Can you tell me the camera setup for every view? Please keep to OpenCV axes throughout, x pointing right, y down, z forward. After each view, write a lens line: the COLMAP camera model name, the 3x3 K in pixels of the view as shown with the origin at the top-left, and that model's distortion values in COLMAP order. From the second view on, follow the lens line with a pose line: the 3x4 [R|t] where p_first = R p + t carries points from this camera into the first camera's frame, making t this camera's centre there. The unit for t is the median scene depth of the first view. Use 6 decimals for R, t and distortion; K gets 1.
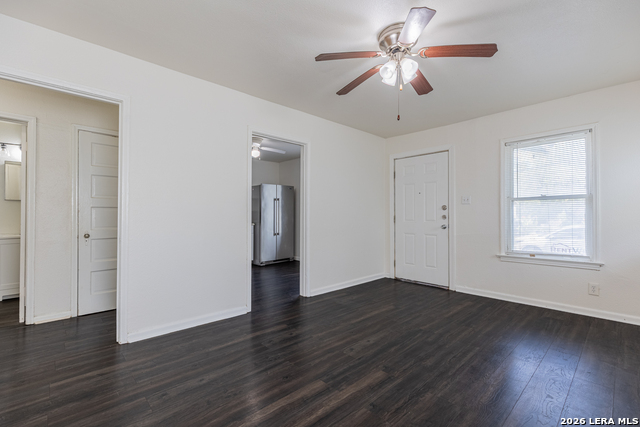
lens RADIAL K [[286.4, 0, 322.6], [0, 286.4, 214.8], [0, 0, 1]] dist [0.008645, 0.000038]
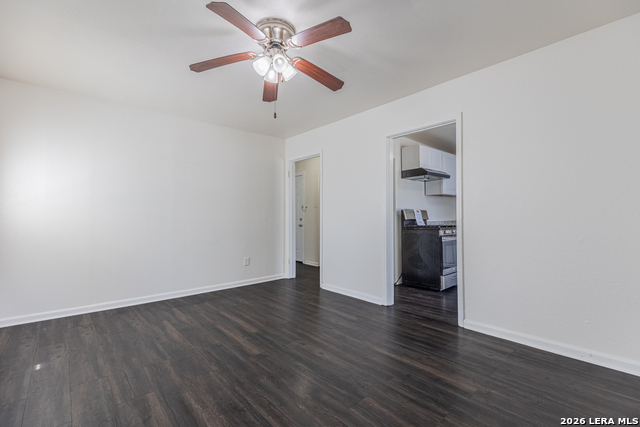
lens RADIAL K [[286.4, 0, 322.1], [0, 286.4, 213.2], [0, 0, 1]] dist [0.008645, 0.000038]
pose [[-0.026490, -0.016868, -0.999507, 1.024042], [0.007712, 0.999824, -0.017077, 0.010281], [0.999619, -0.008161, -0.026355, 0.977992]]
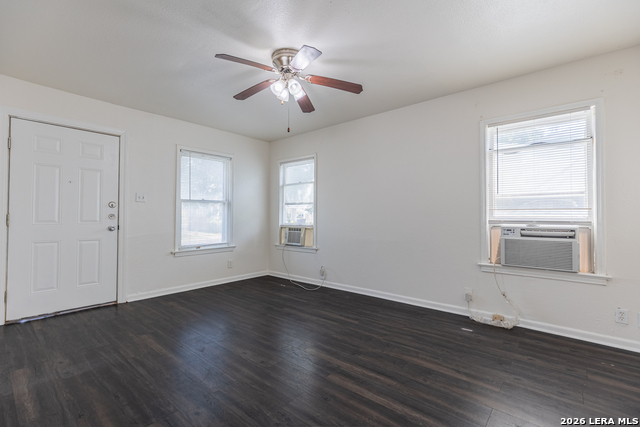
lens RADIAL K [[286.4, 0, 323.2], [0, 286.4, 213.8], [0, 0, 1]] dist [0.008645, 0.000038]
pose [[-0.105565, 0.007981, 0.994380, -0.735896], [-0.009006, 0.999919, -0.008981, 0.004184], [-0.994372, -0.009903, -0.105484, 0.809747]]
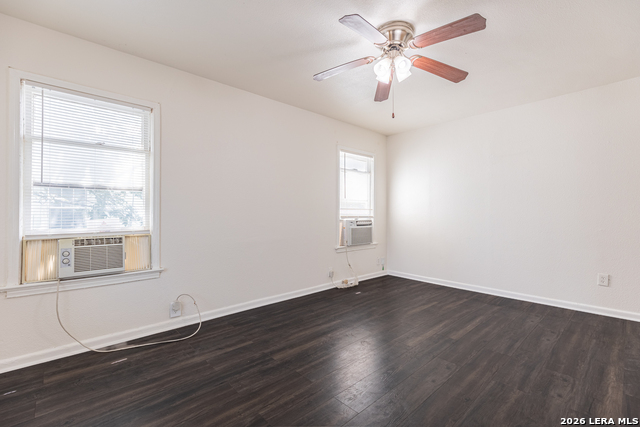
lens RADIAL K [[286.4, 0, 319.7], [0, 286.4, 212.4], [0, 0, 1]] dist [0.008645, 0.000038]
pose [[-0.999832, -0.000416, 0.018307, 0.420108], [-0.000618, 0.999939, -0.010997, 0.010175], [-0.018301, -0.011006, -0.999772, 1.668225]]
